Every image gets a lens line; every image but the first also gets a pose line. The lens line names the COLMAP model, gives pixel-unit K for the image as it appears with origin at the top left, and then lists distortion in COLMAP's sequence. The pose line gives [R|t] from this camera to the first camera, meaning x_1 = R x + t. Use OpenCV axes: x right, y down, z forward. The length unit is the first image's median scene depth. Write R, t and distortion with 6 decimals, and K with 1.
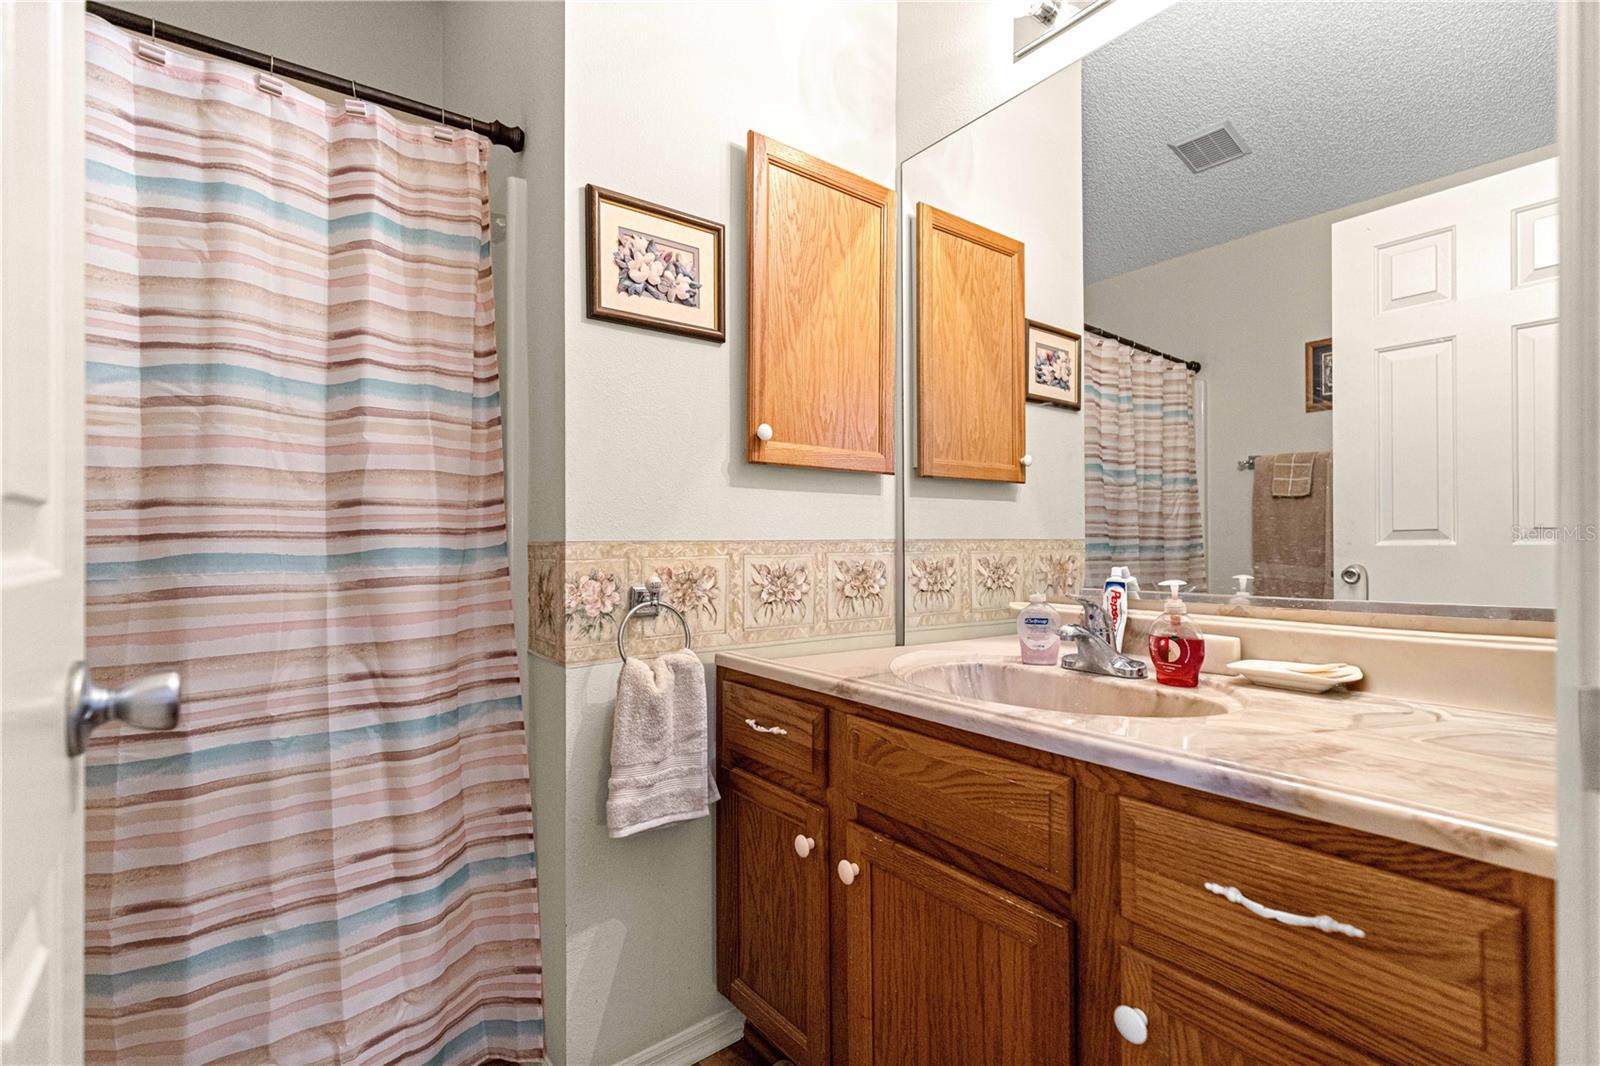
lens RADIAL K [[725.8, 0, 801.4], [0, 725.8, 530.2], [0, 0, 1]] dist [0.000602, -0.000051]
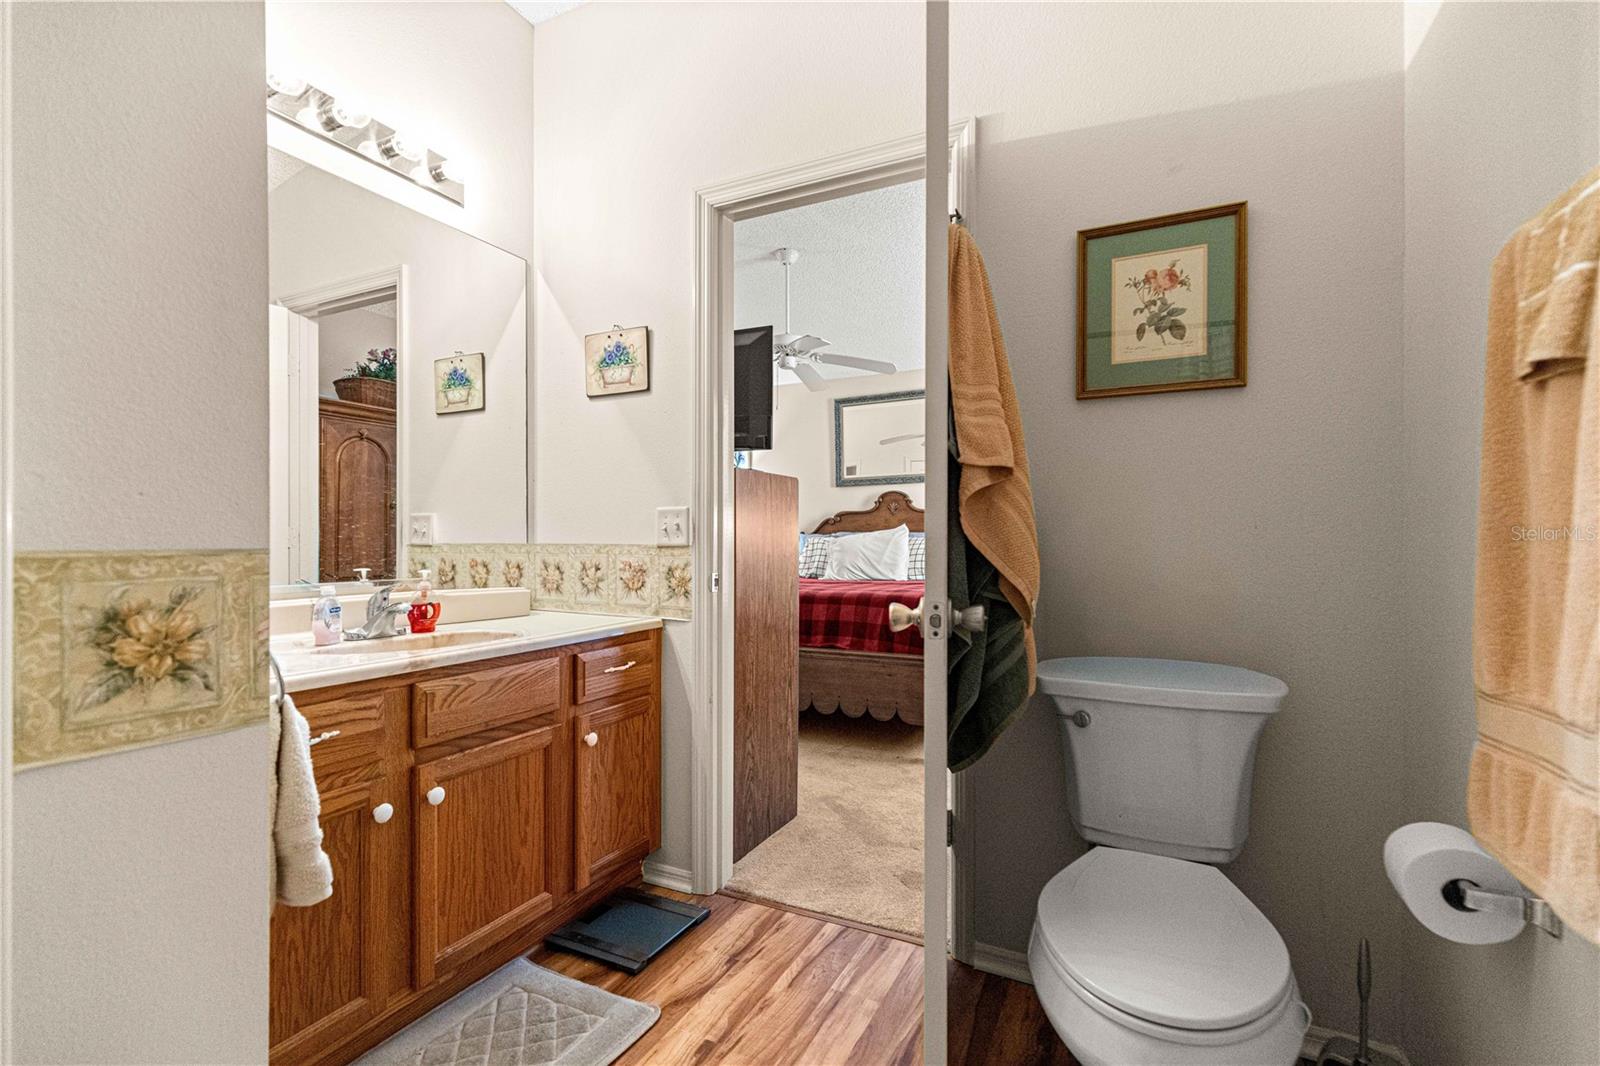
lens RADIAL K [[725.8, 0, 799.9], [0, 725.8, 536.7], [0, 0, 1]] dist [0.000602, -0.000051]
pose [[-0.434087, 0.014430, 0.900756, -1.485948], [-0.001224, 0.999861, -0.016608, 0.020545], [-0.900870, -0.008312, -0.434009, 1.026508]]
